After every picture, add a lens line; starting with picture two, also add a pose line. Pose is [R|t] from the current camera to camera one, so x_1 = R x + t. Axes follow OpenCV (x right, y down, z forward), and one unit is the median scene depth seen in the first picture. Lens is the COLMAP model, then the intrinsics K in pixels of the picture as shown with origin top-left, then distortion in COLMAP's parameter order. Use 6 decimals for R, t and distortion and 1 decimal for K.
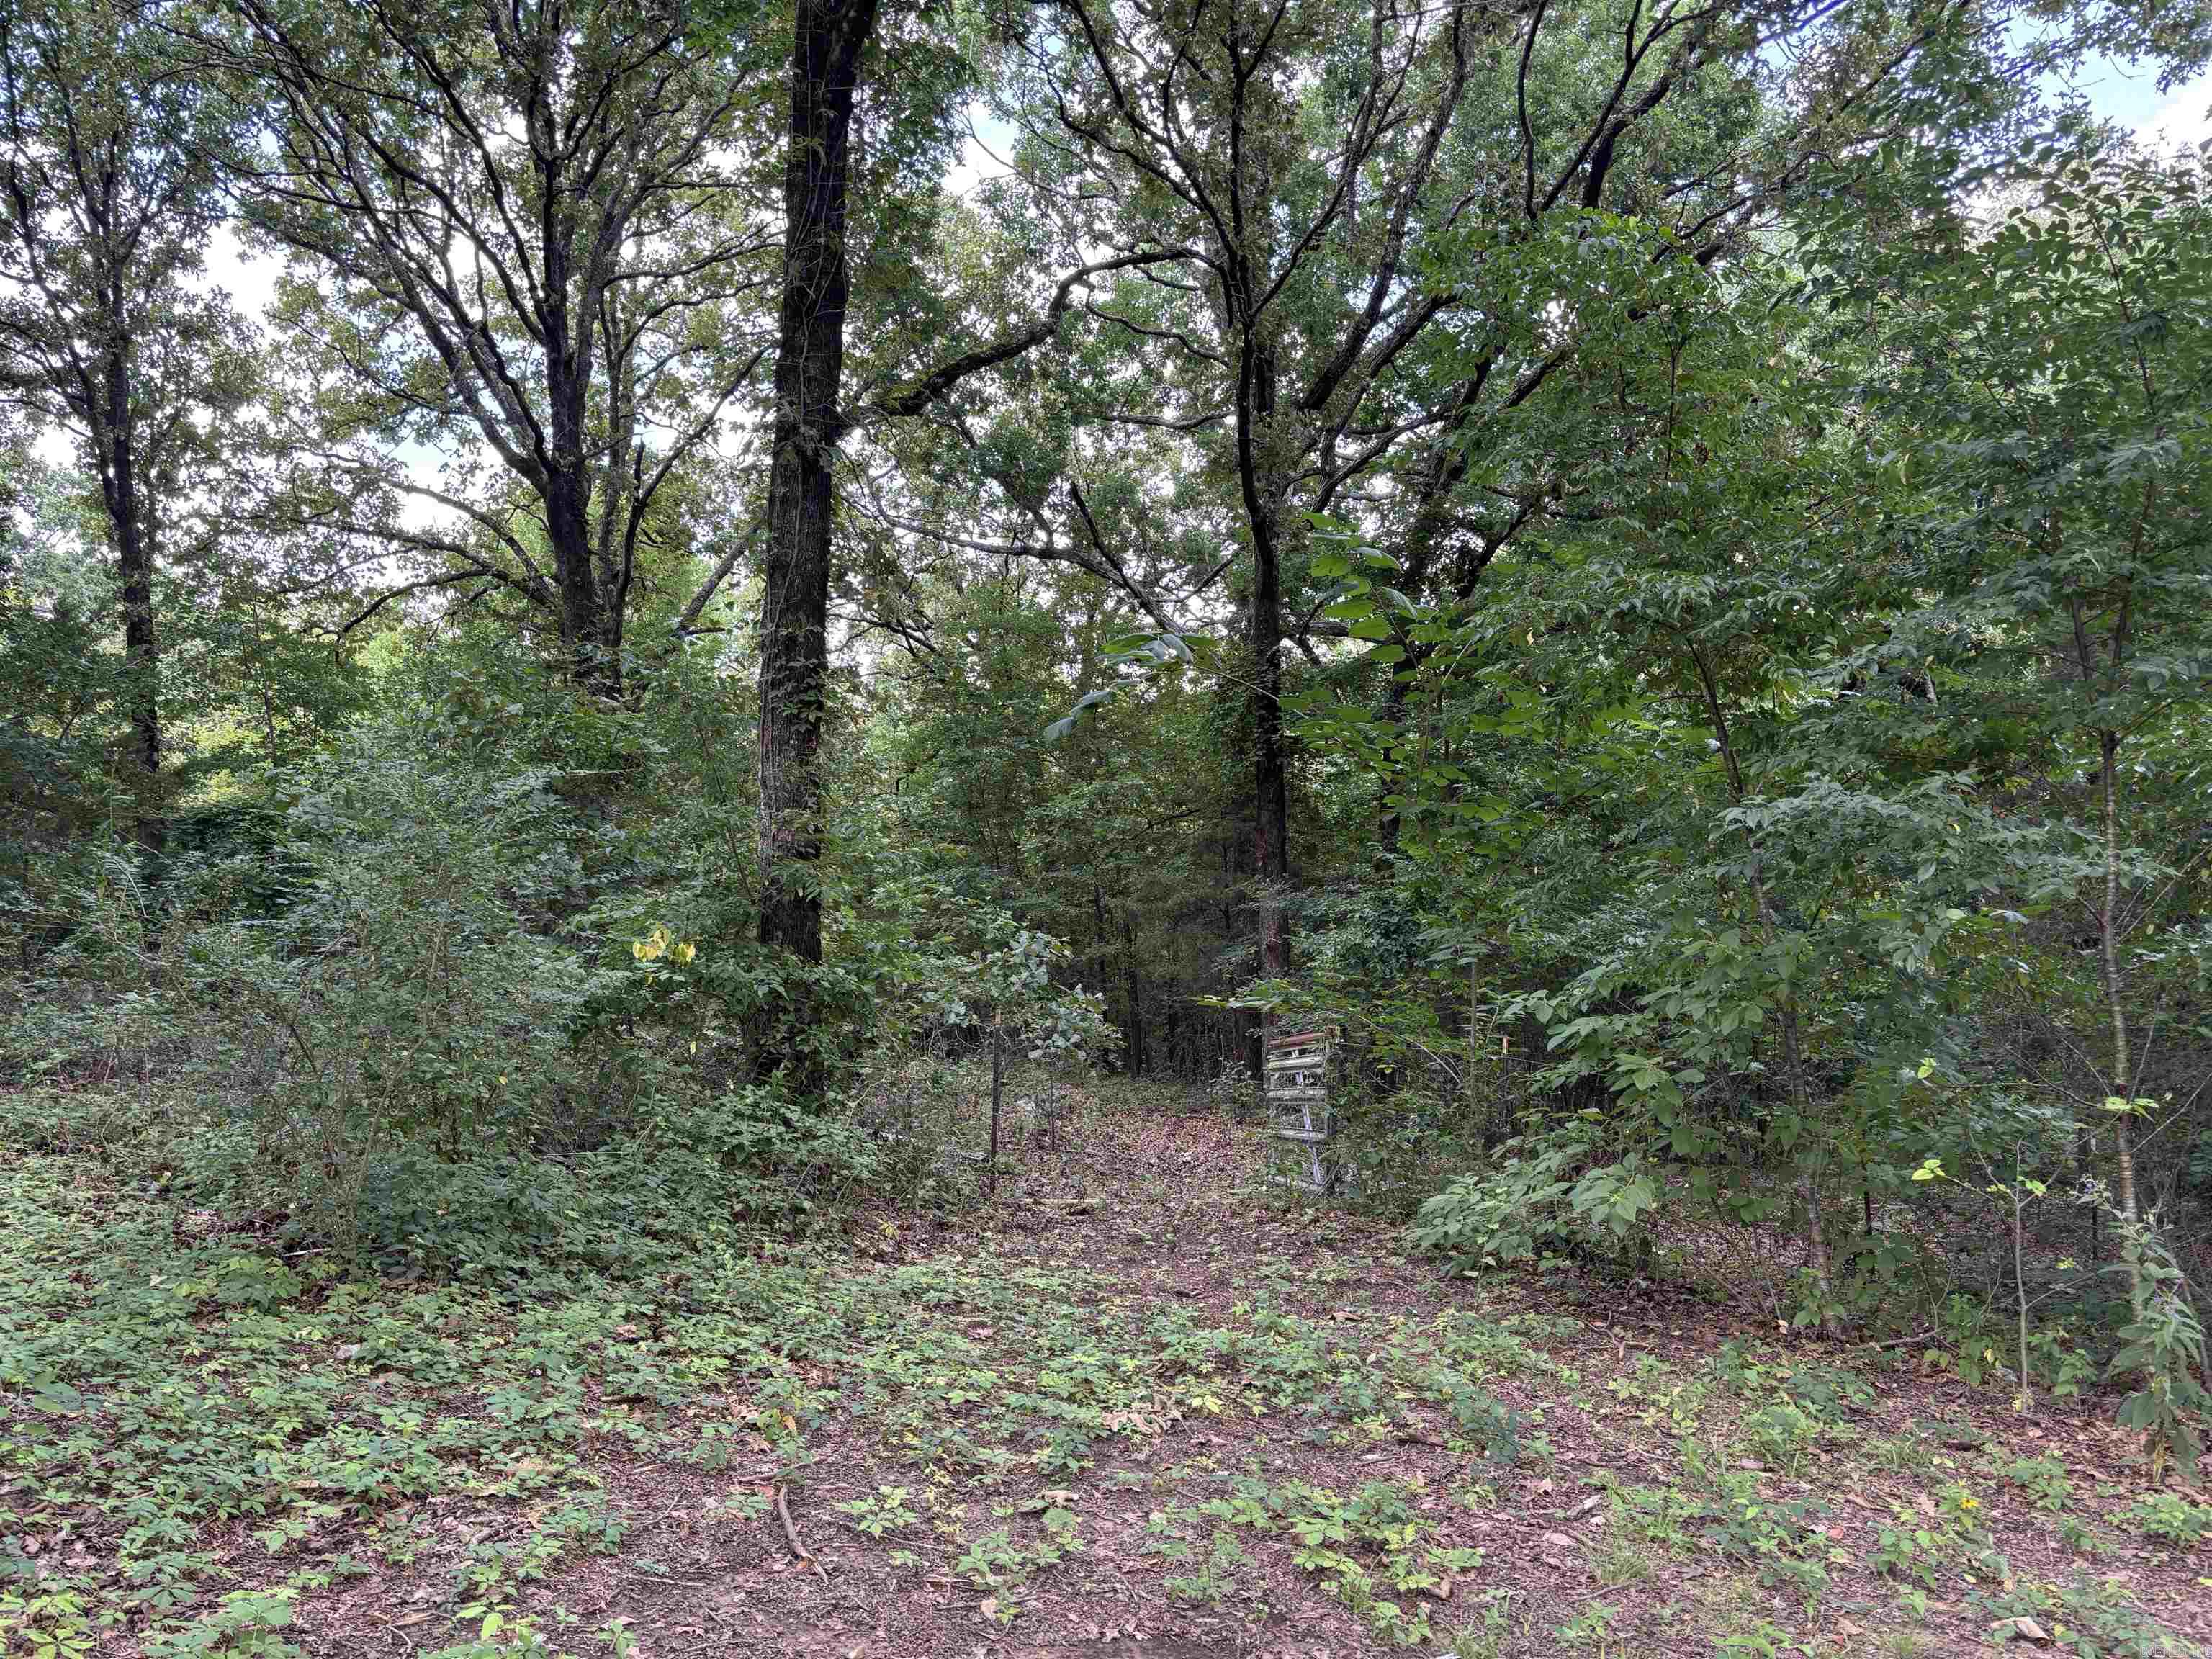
lens RADIAL K [[1675.0, 0, 1108.5], [0, 1675.0, 827.5], [0, 0, 1]] dist [0.052930, -0.060285]
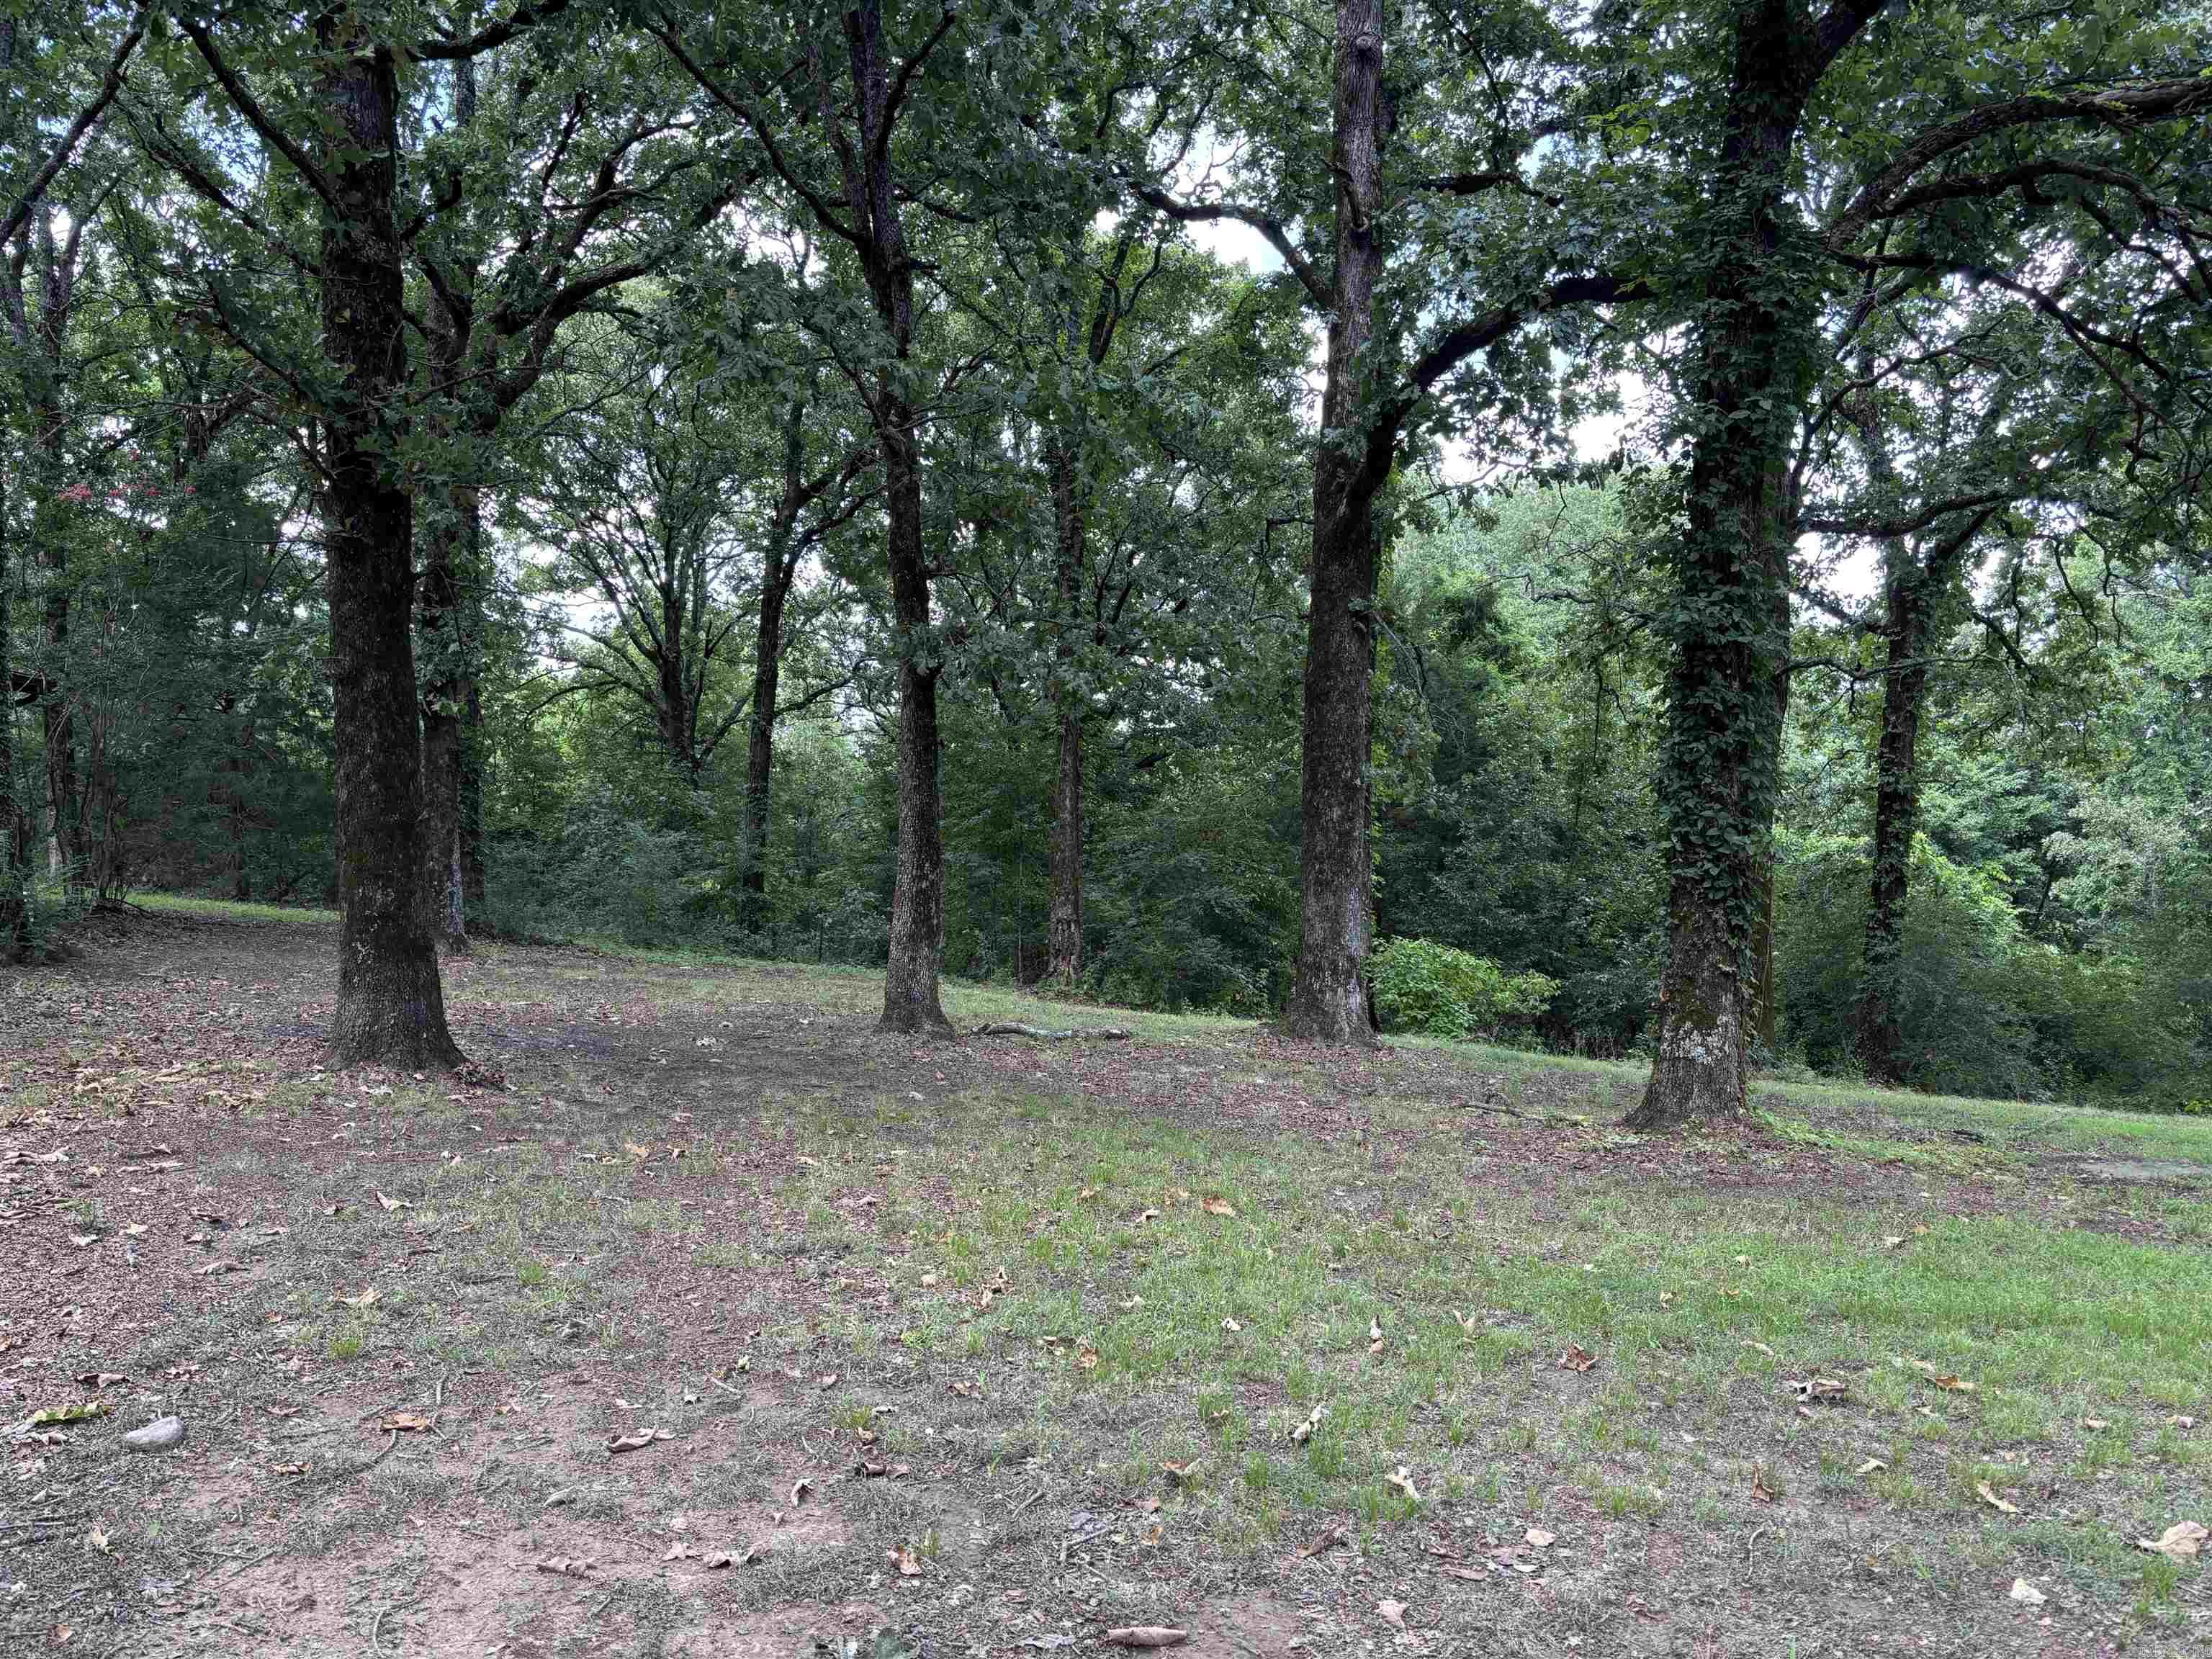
lens RADIAL K [[1675.0, 0, 1108.5], [0, 1675.0, 827.5], [0, 0, 1]] dist [0.052930, -0.060285]
pose [[0.999117, 0.024690, -0.033988, 0.254567], [-0.024671, 0.999695, 0.000967, -0.026665], [0.034002, -0.000128, 0.999422, -0.925953]]
